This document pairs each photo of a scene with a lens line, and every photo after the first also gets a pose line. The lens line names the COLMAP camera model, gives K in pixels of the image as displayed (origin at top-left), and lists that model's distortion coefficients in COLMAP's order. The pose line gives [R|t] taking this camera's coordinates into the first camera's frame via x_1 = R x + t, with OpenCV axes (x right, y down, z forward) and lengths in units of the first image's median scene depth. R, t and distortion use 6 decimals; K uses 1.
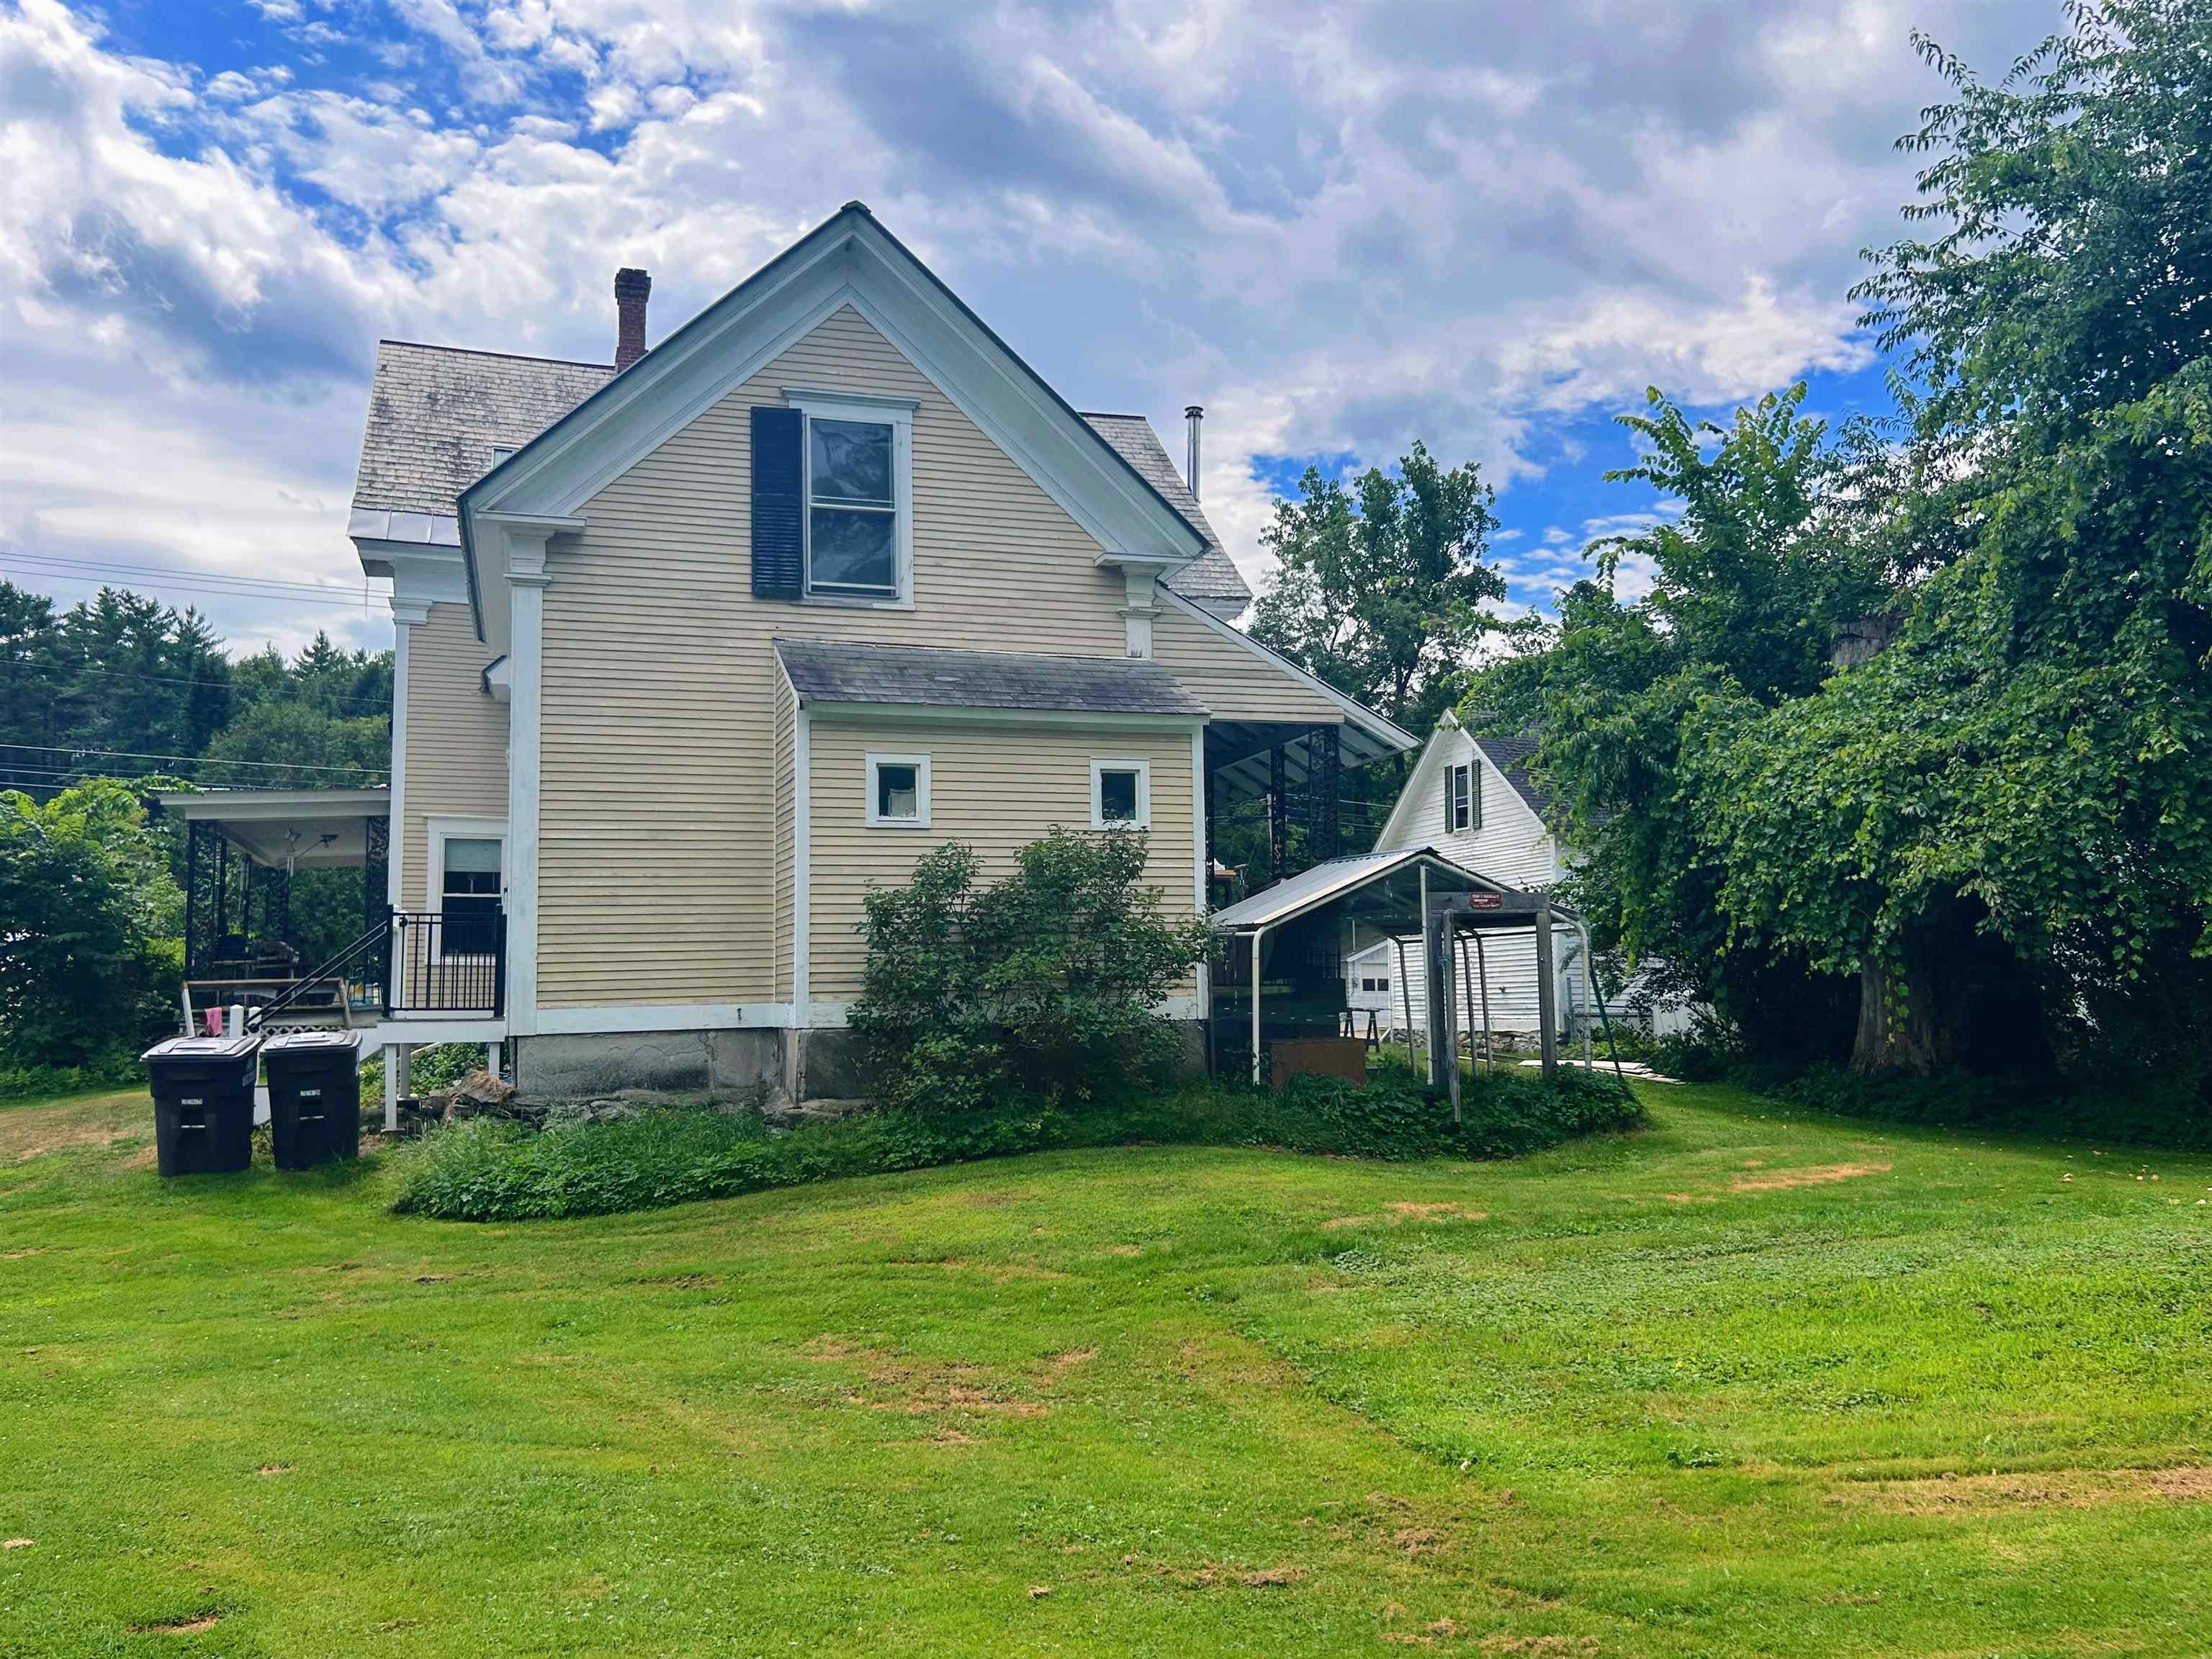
lens RADIAL K [[1864.2, 0, 1105.3], [0, 1864.2, 827.5], [0, 0, 1]] dist [-0.036923, -0.008373]
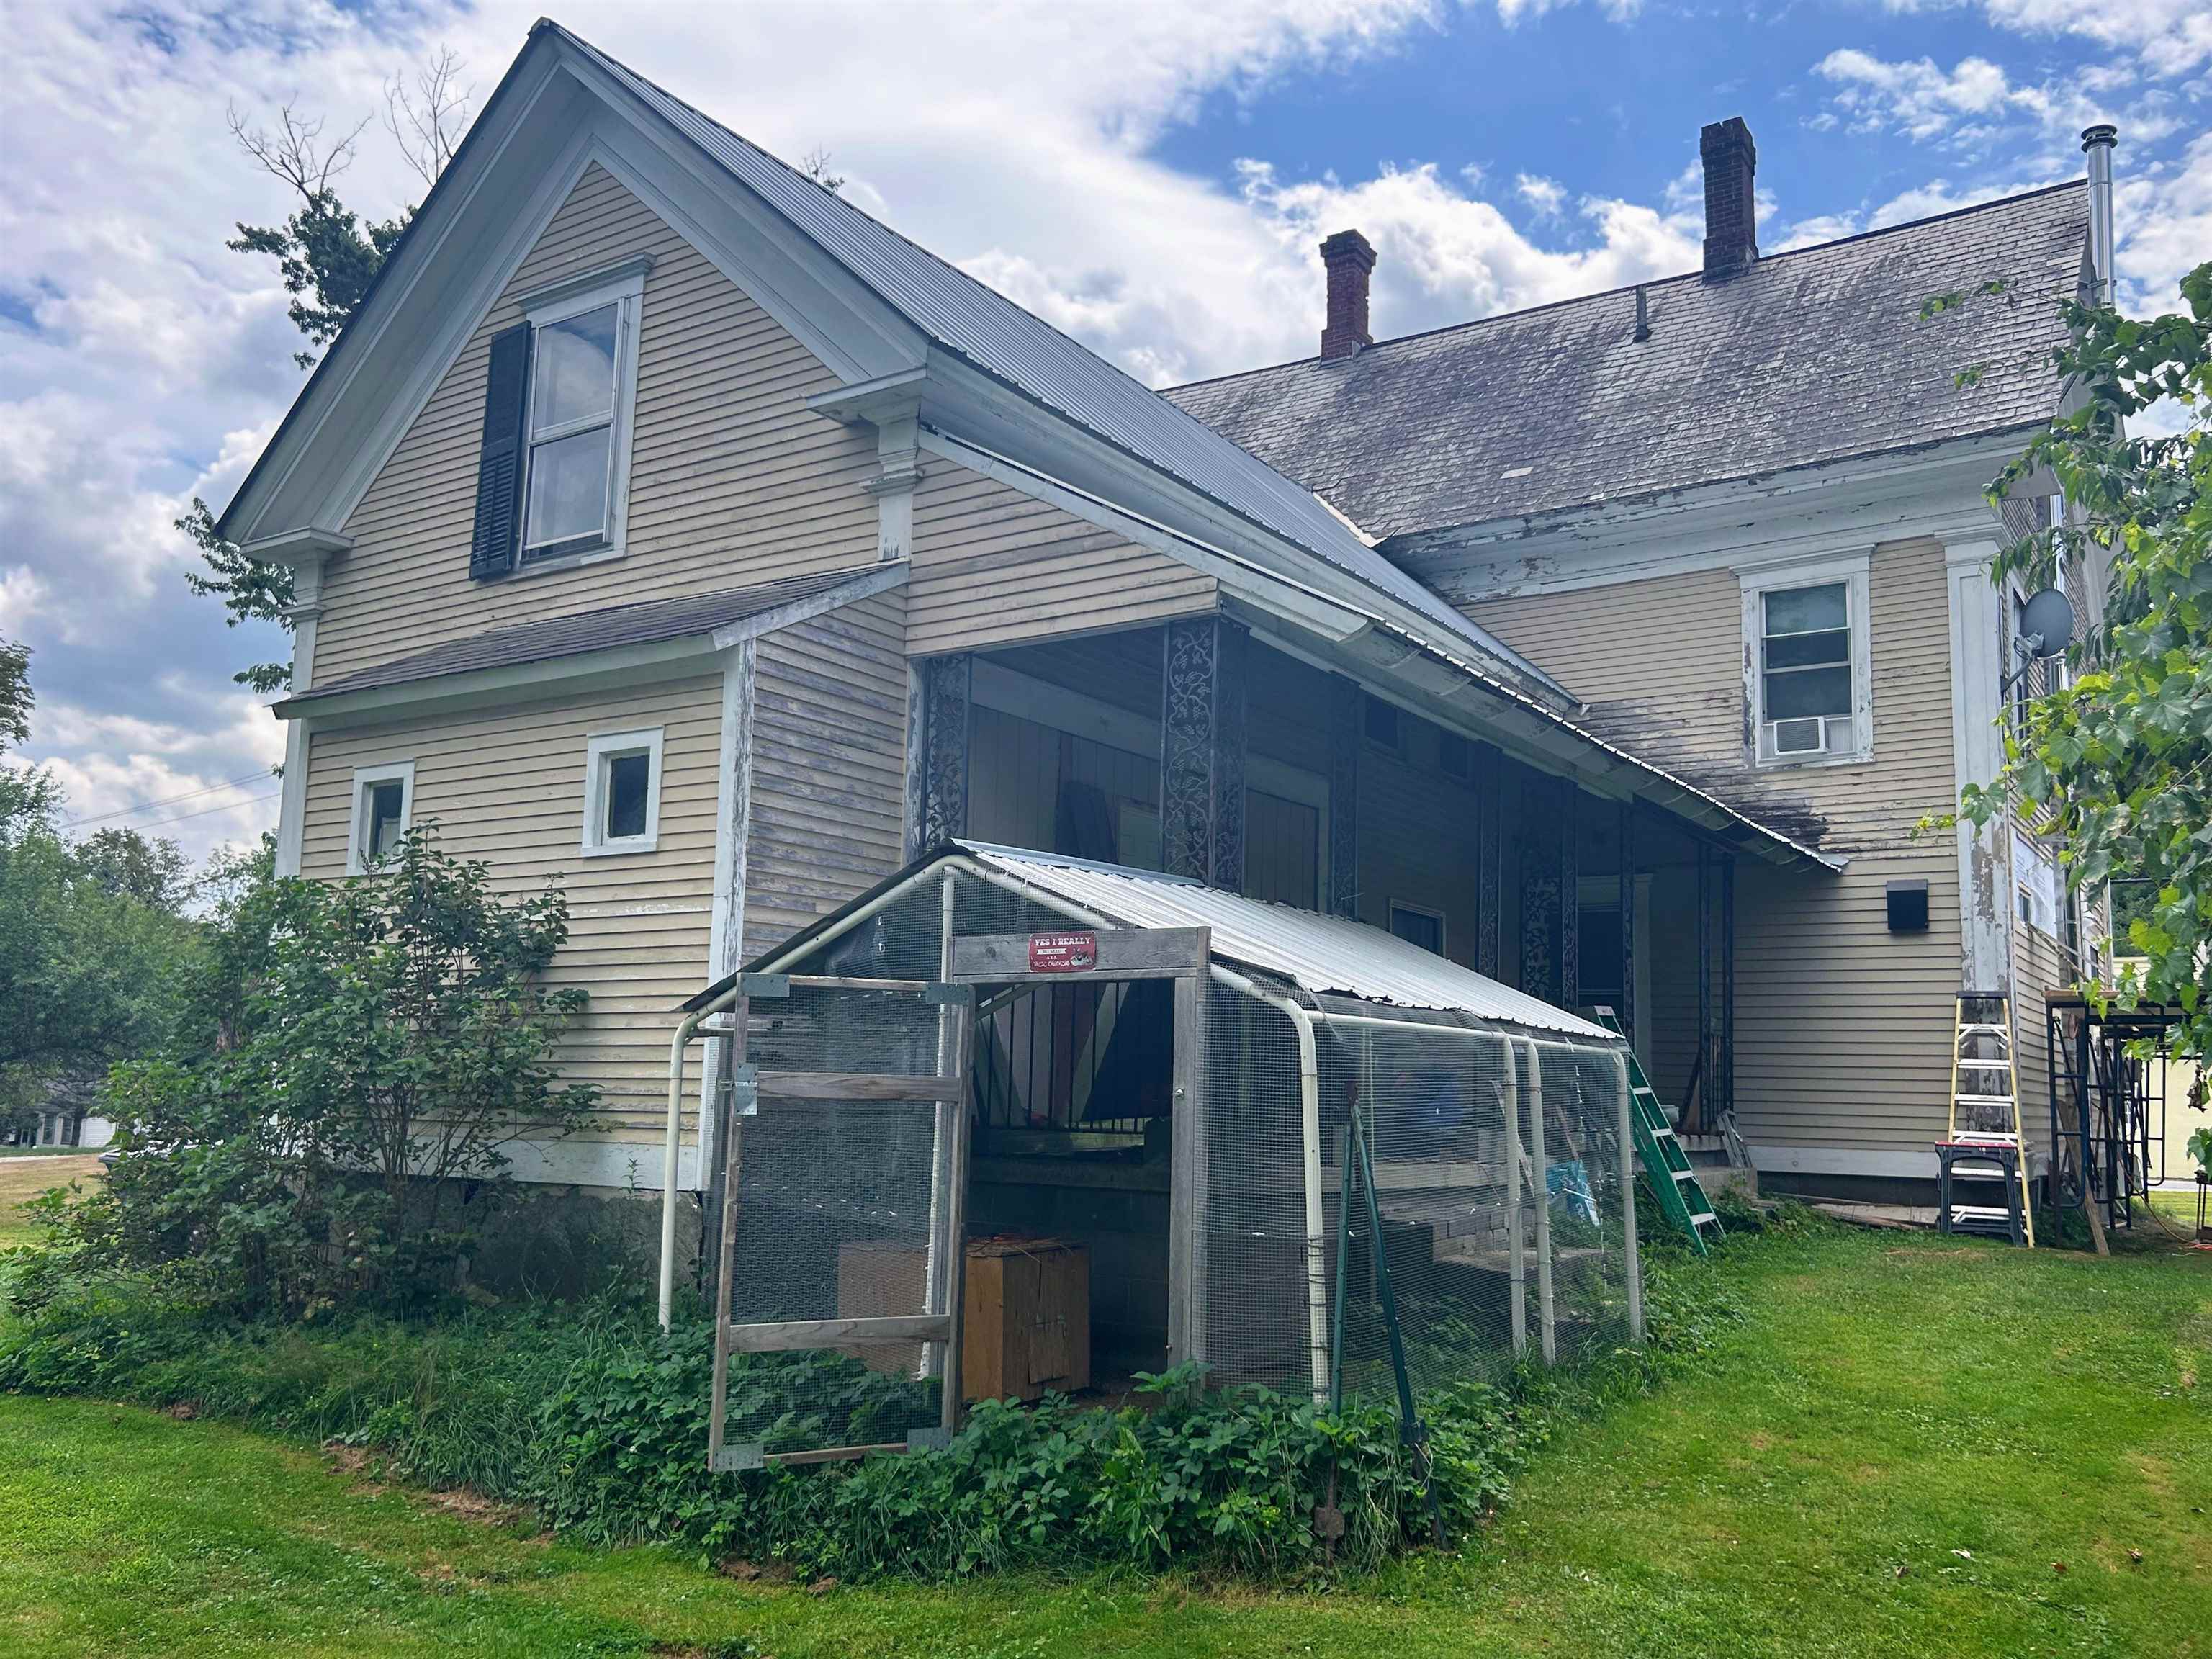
lens RADIAL K [[1864.2, 0, 1107.3], [0, 1864.2, 831.2], [0, 0, 1]] dist [-0.036923, -0.008373]
pose [[0.606049, -0.087869, -0.790559, 0.542951], [0.037854, 0.995940, -0.081678, 0.046420], [0.794526, 0.019575, 0.606914, 0.743313]]
